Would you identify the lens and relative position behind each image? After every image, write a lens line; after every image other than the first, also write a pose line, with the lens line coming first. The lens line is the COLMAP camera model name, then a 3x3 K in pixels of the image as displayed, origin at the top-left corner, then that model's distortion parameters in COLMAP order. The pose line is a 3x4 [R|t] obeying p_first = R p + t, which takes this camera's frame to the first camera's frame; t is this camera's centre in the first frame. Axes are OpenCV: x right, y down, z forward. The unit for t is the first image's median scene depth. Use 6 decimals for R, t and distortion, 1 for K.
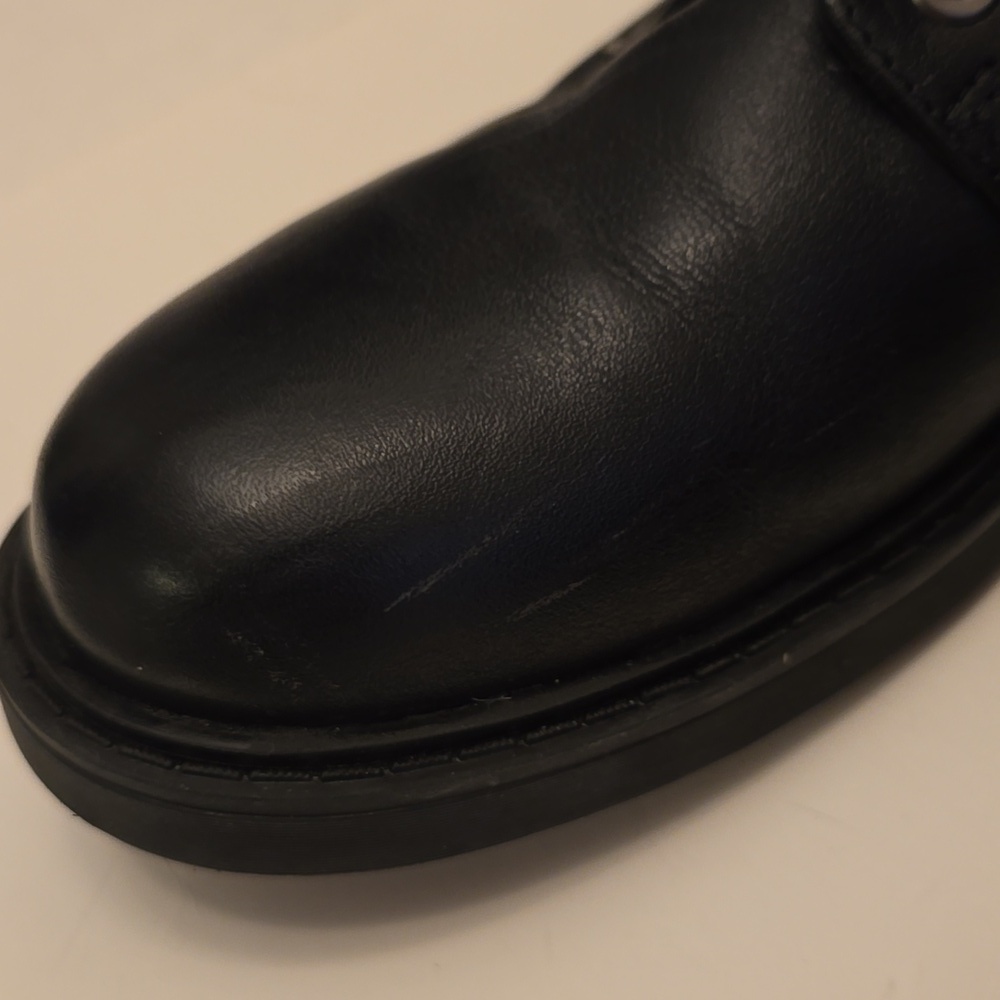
lens RADIAL K [[1477.1, 0, 511.8], [0, 1477.1, 505.0], [0, 0, 1]] dist [0.178713, -0.767970]
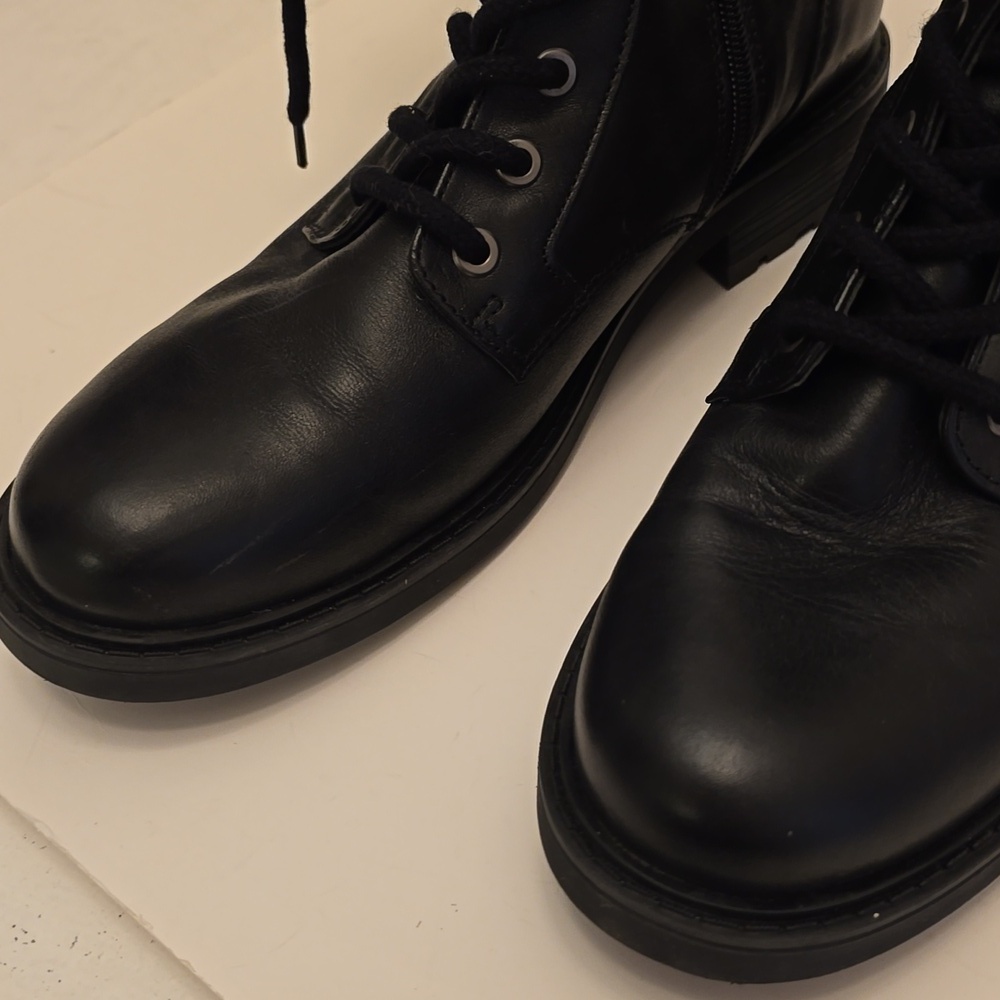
lens RADIAL K [[1477.1, 0, 511.8], [0, 1477.1, 505.0], [0, 0, 1]] dist [0.178713, -0.767970]
pose [[0.980253, -0.038146, 0.194035, -0.067268], [0.019072, 0.994881, 0.099237, -0.213312], [-0.196828, -0.093577, 0.975962, -1.064065]]
